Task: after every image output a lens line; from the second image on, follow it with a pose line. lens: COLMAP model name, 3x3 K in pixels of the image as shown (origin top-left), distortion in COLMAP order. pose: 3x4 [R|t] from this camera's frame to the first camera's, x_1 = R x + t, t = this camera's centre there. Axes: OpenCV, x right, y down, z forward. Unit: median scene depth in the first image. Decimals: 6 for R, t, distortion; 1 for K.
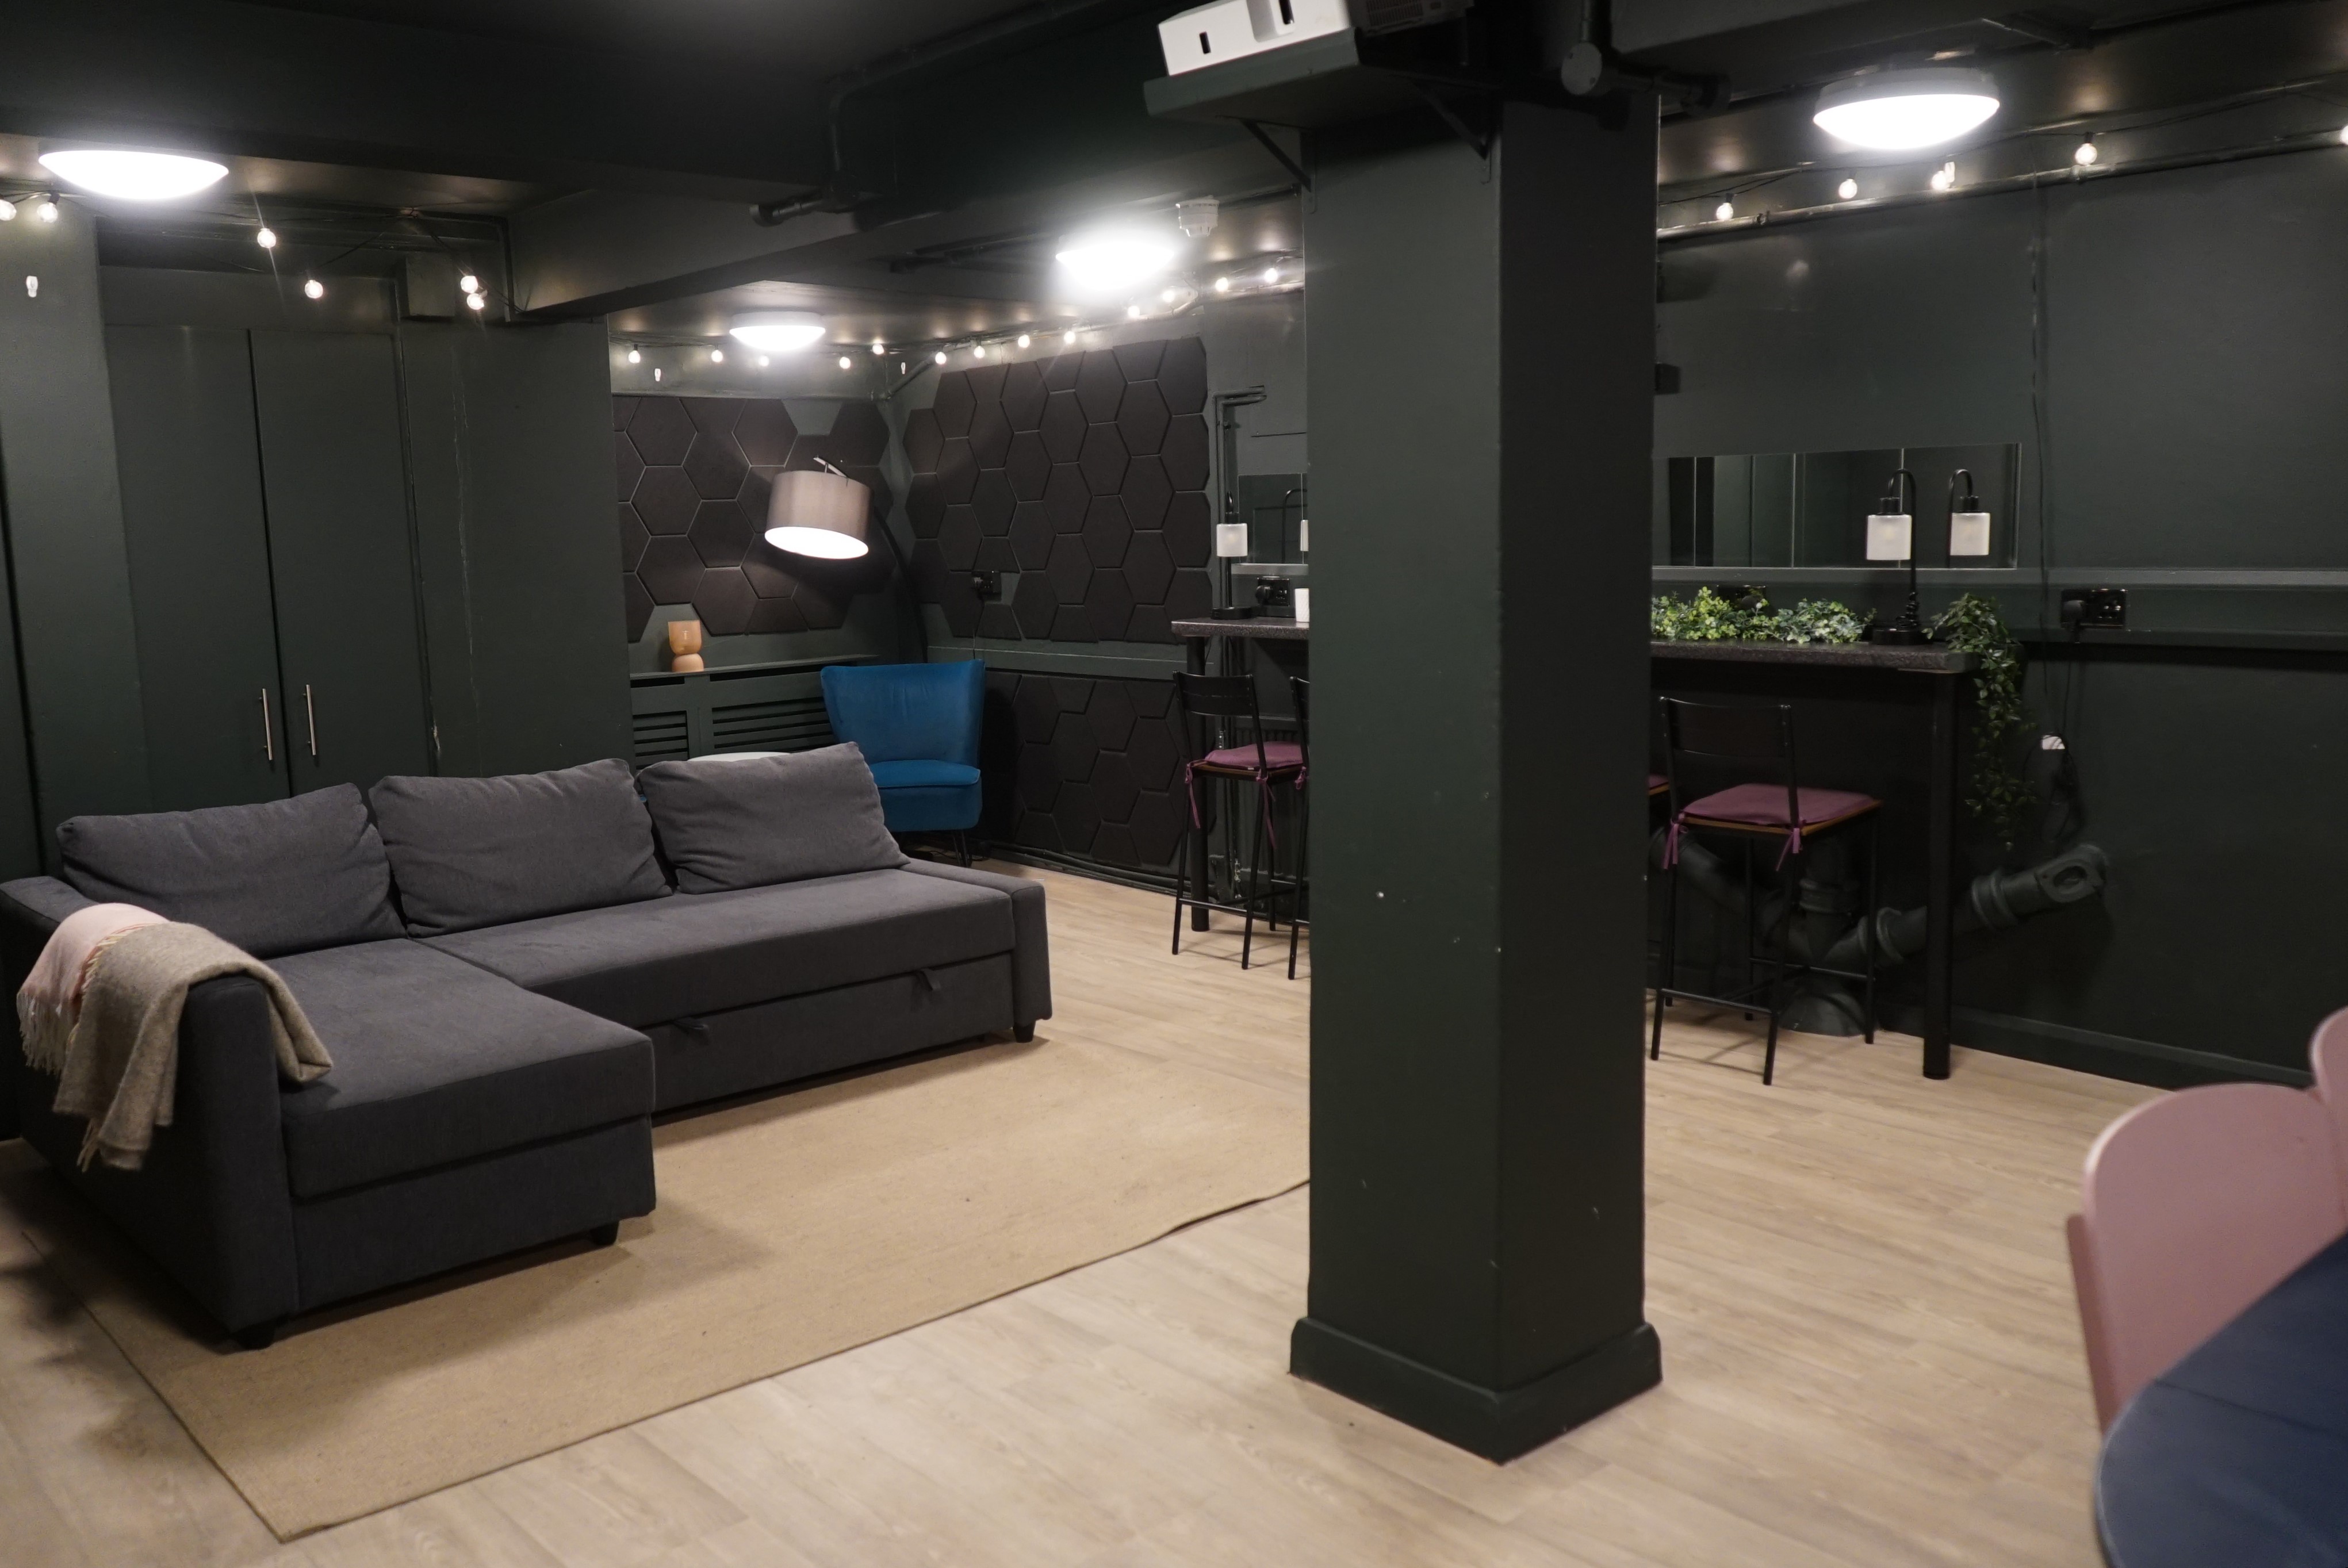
lens RADIAL K [[1953.5, 0, 1174.0], [0, 1953.5, 784.0], [0, 0, 1]] dist [0.005515, 0.004275]
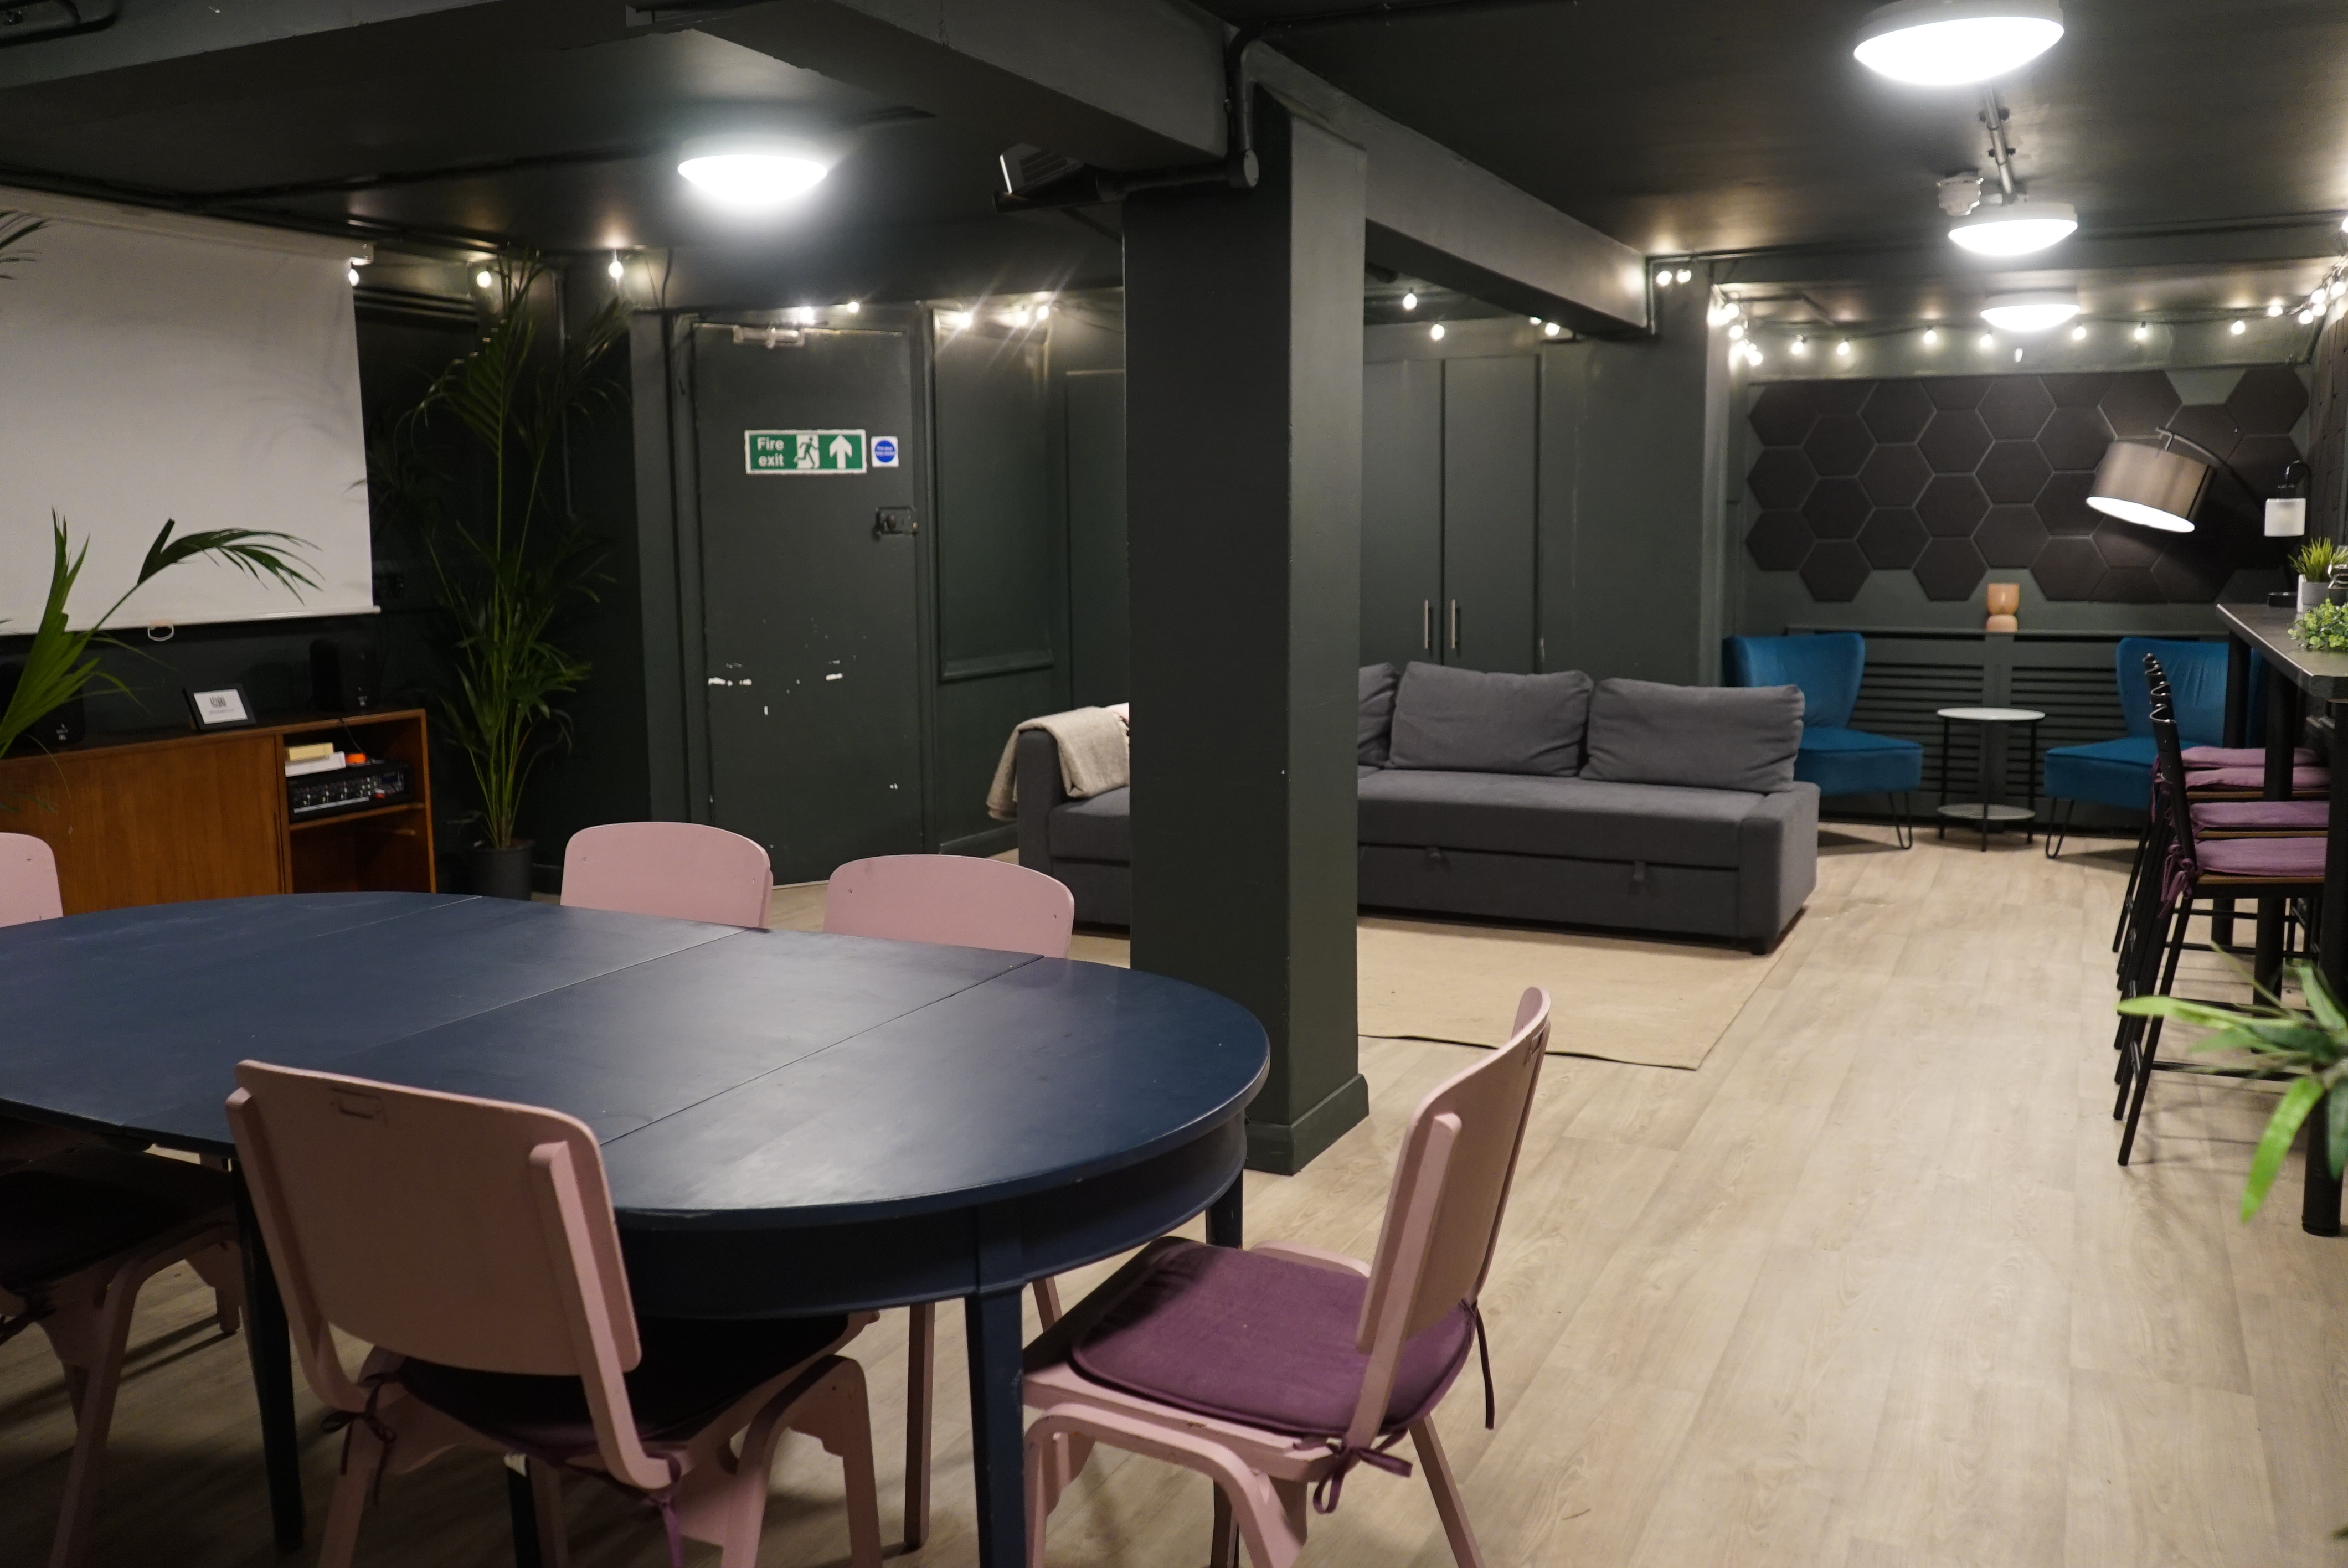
lens RADIAL K [[1899.7, 0, 1174.0], [0, 1899.7, 784.0], [0, 0, 1]] dist [-0.002728, 0.016063]
pose [[0.390338, 0.151733, -0.908082, 0.636451], [-0.130485, 0.985487, 0.108578, -0.034021], [0.911378, 0.076109, 0.404472, 0.200783]]
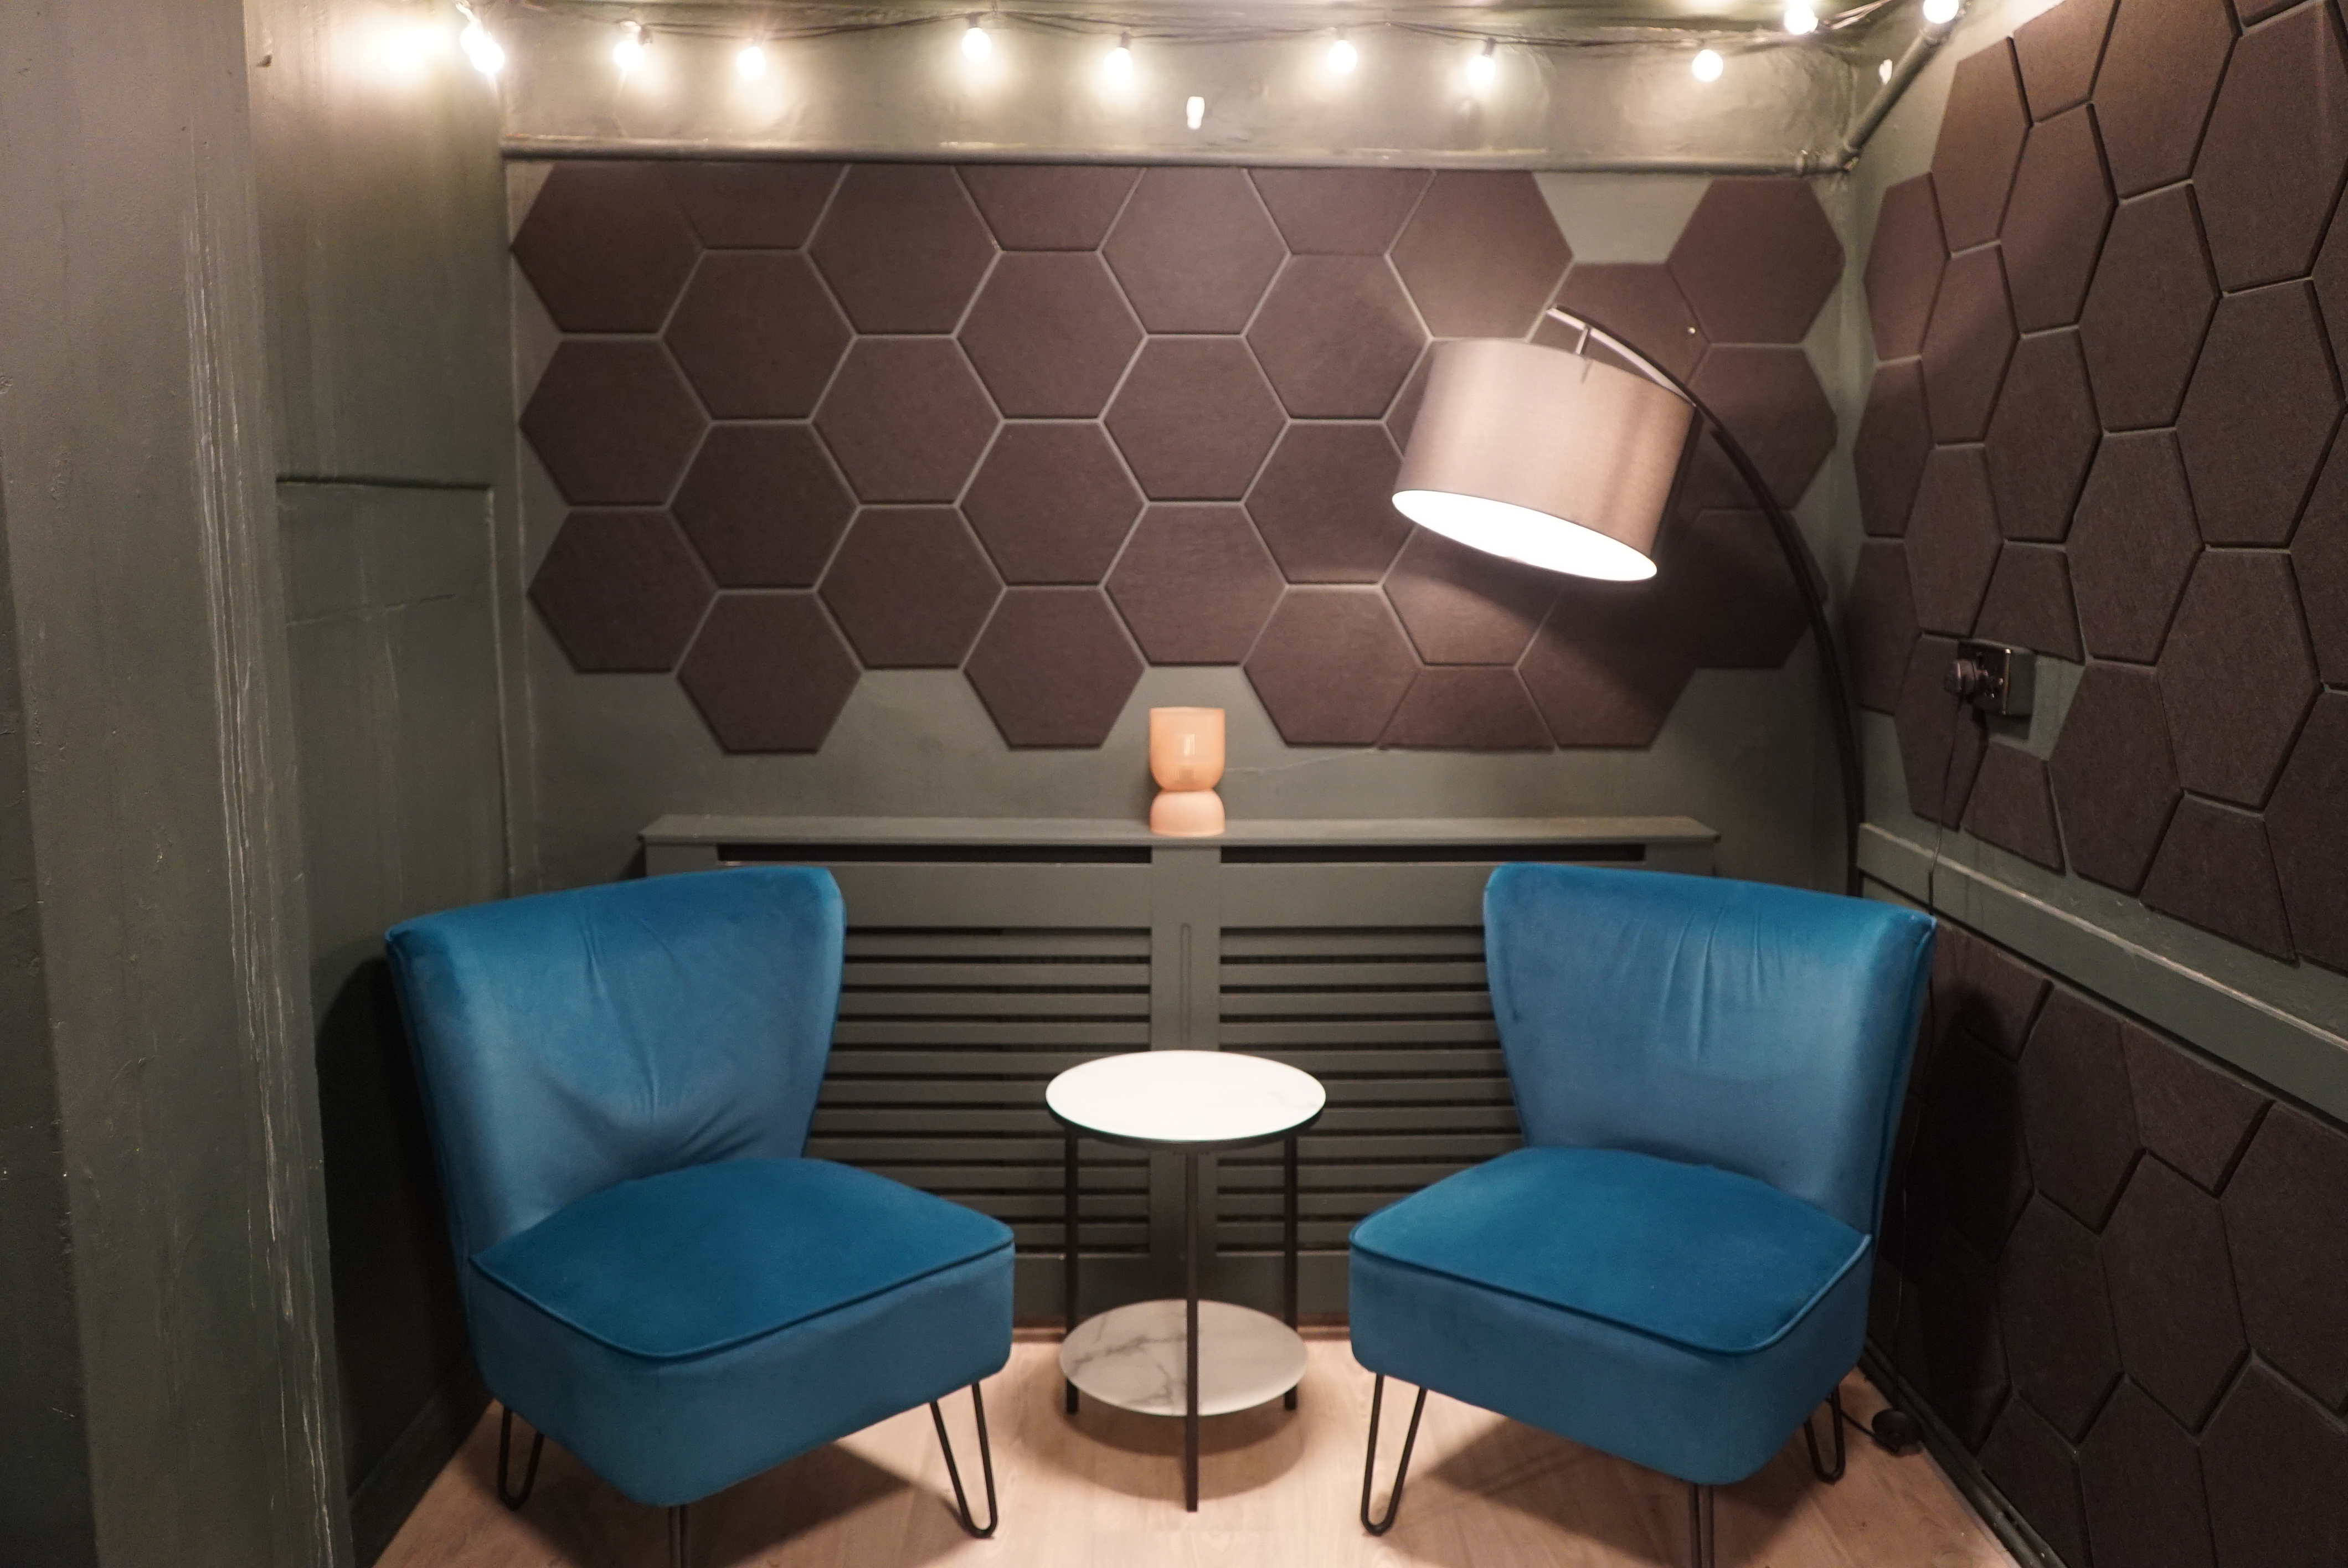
lens RADIAL K [[1953.4, 0, 1174.0], [0, 1953.4, 784.0], [0, 0, 1]] dist [0.005515, 0.004275]
pose [[0.761910, 0.128885, -0.634730, 0.014389], [-0.117842, 0.991229, 0.059820, -0.109386], [0.636873, 0.029221, 0.770415, 0.805025]]
